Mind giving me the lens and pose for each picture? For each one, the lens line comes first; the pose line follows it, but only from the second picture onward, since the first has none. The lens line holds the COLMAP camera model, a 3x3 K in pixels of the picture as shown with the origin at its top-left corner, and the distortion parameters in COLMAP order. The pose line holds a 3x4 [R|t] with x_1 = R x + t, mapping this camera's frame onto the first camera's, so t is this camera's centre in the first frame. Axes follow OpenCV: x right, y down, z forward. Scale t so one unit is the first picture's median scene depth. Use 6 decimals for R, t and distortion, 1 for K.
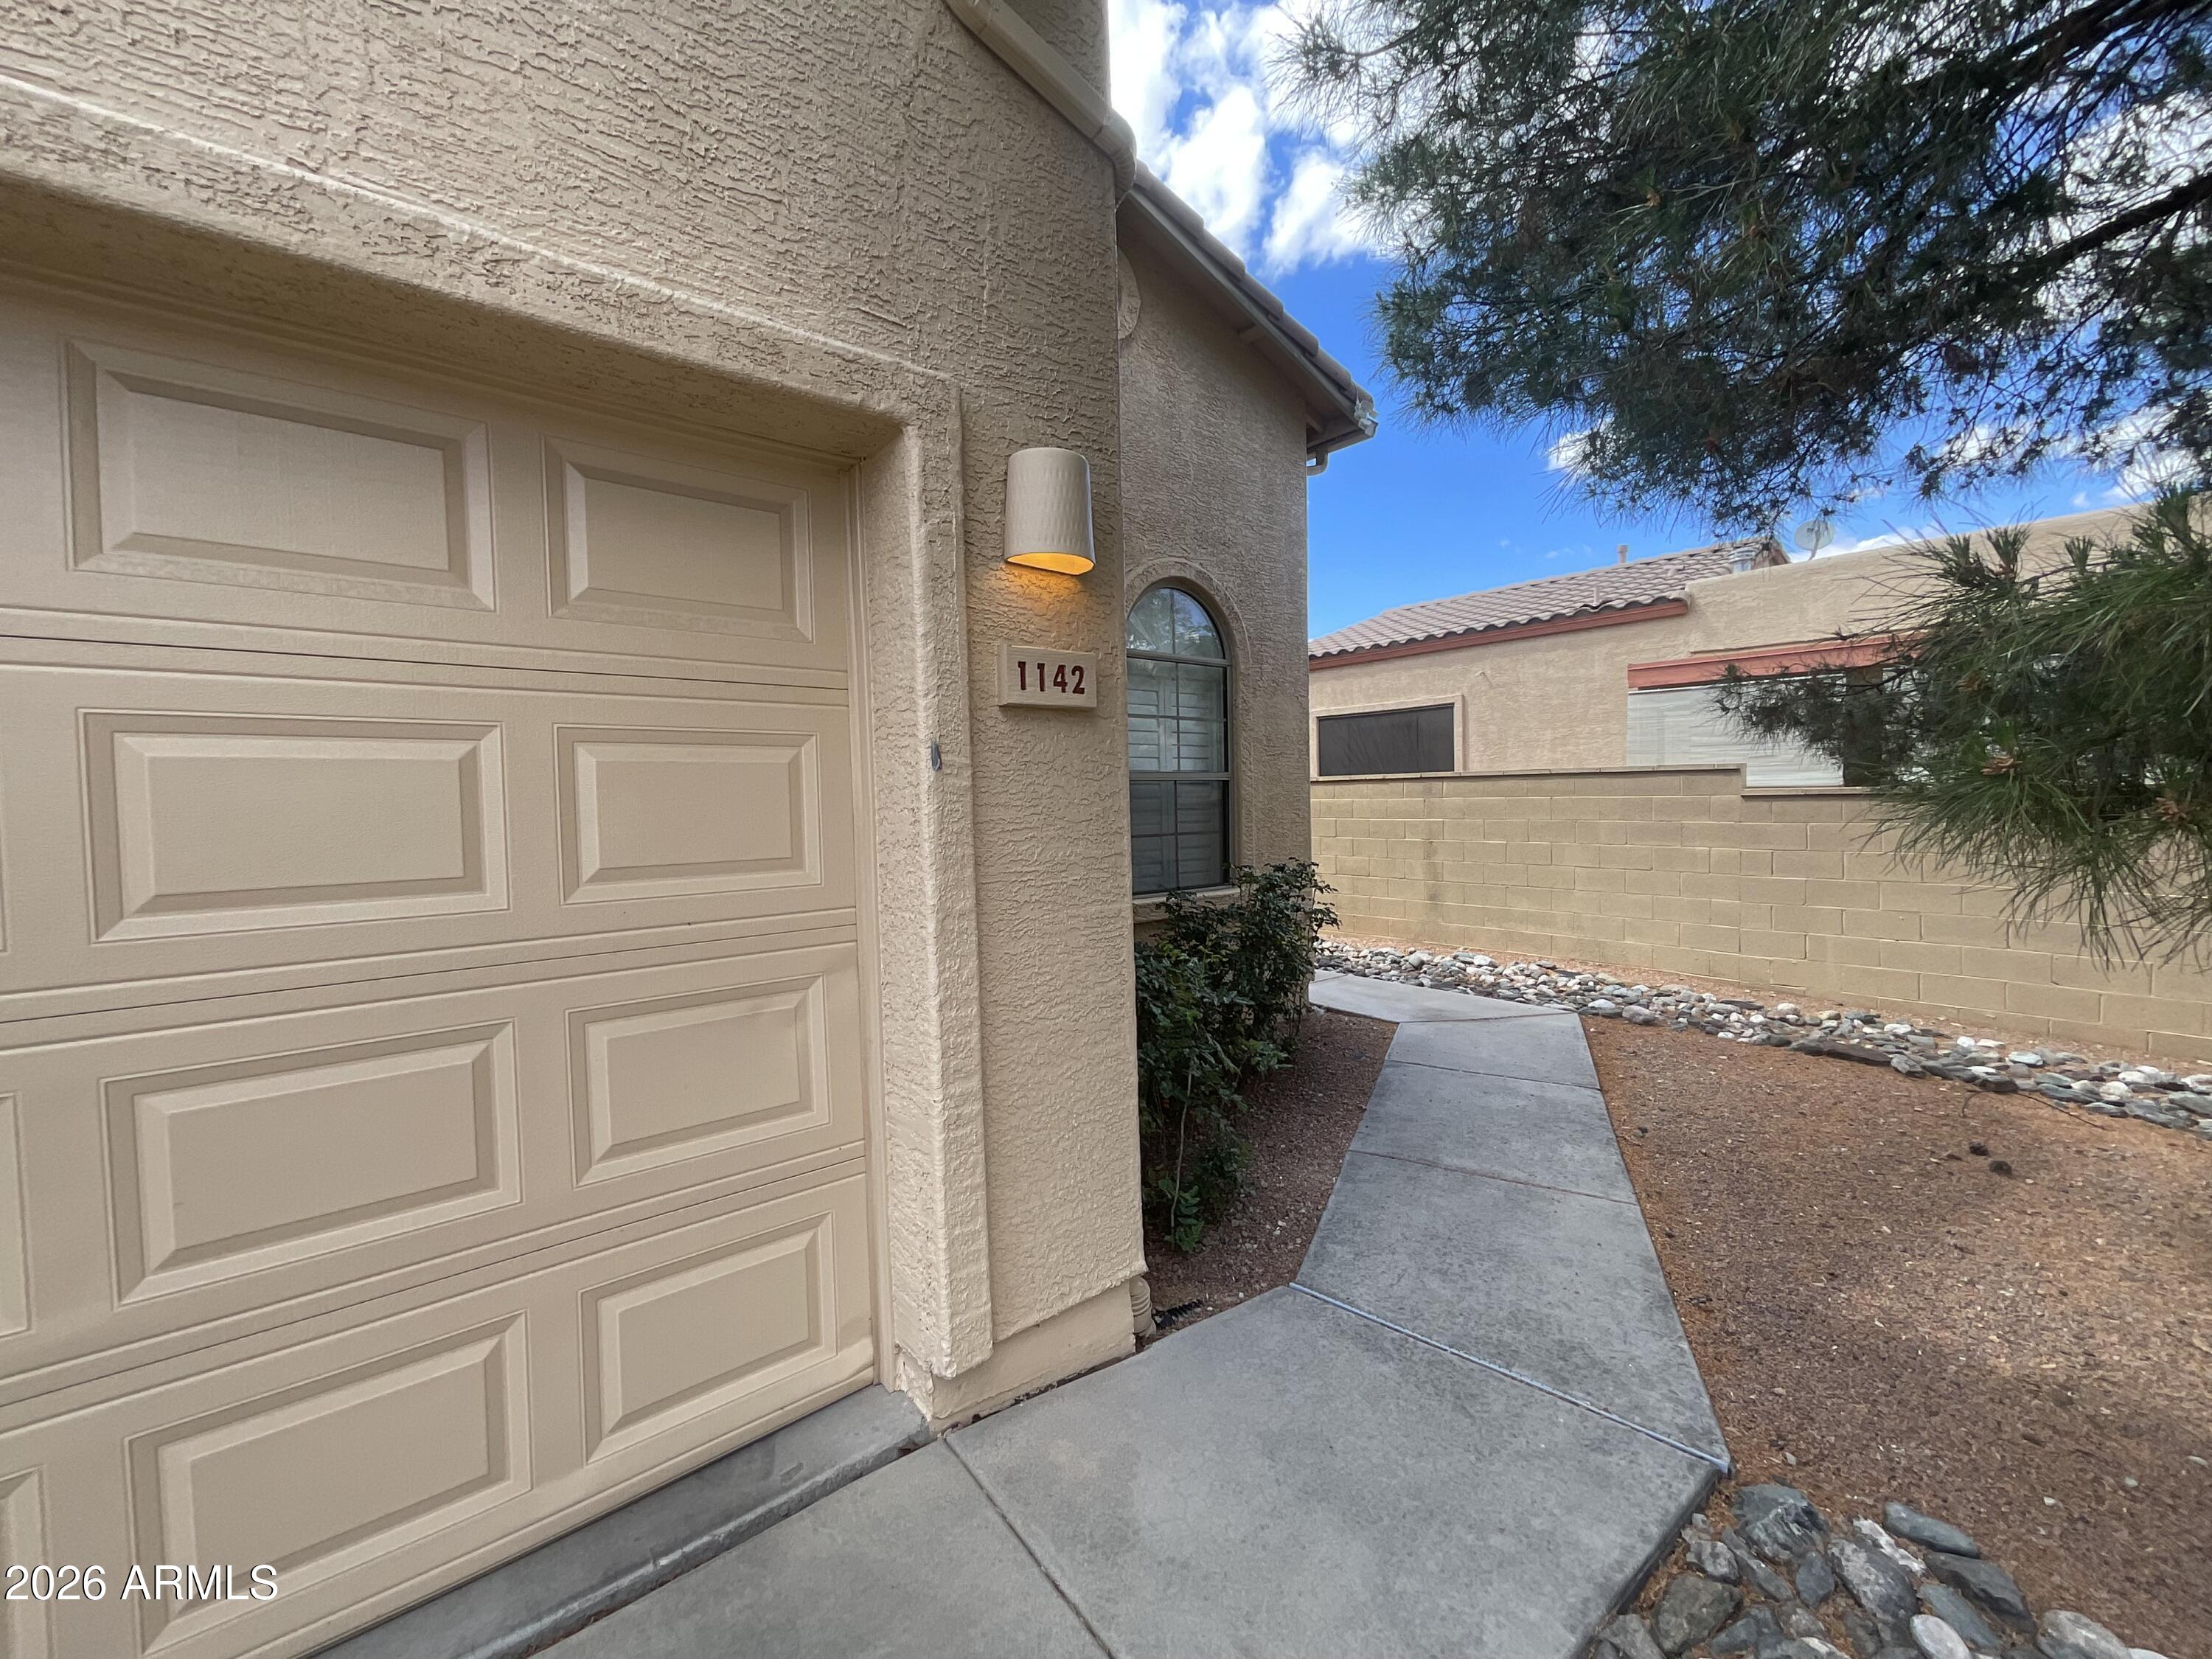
lens RADIAL K [[883.3, 0, 1100.8], [0, 883.3, 825.6], [0, 0, 1]] dist [-0.002470, -0.000086]
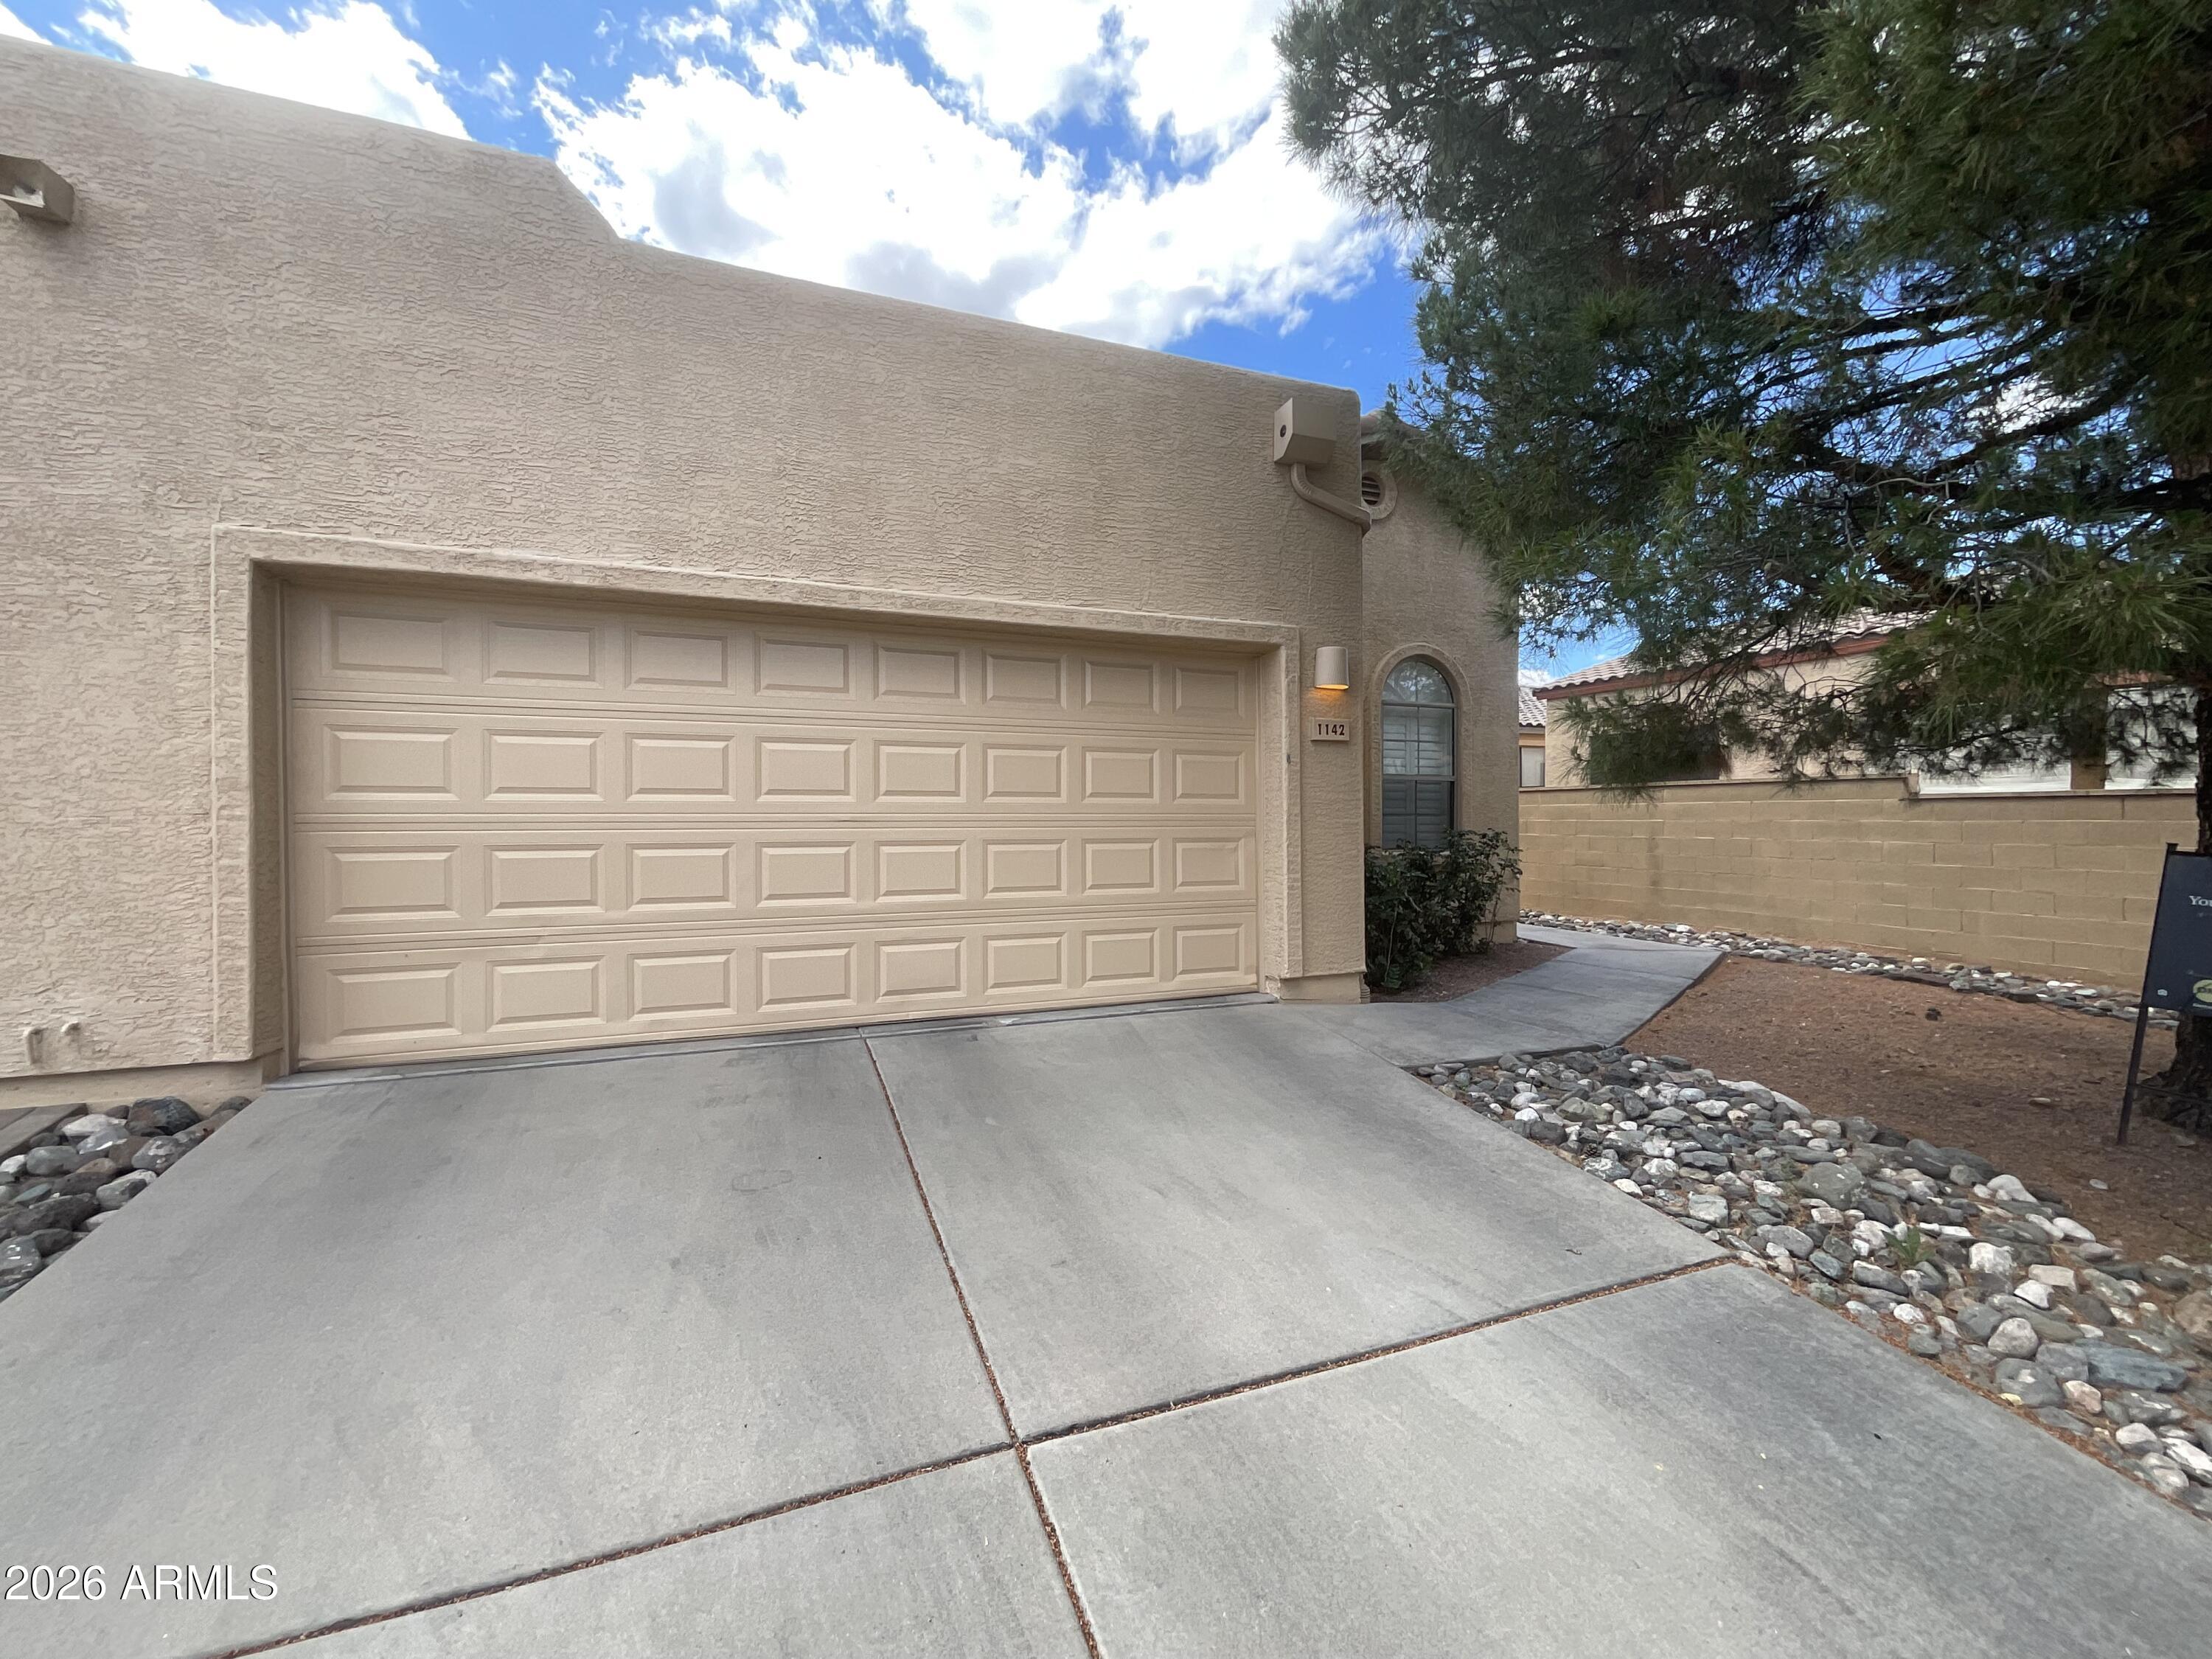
lens RADIAL K [[883.3, 0, 1101.2], [0, 883.3, 823.0], [0, 0, 1]] dist [-0.002470, -0.000086]
pose [[0.947164, 0.021557, -0.320023, 0.148126], [-0.029878, 0.999331, -0.021113, 0.193334], [0.319354, 0.029559, 0.947174, -1.762056]]
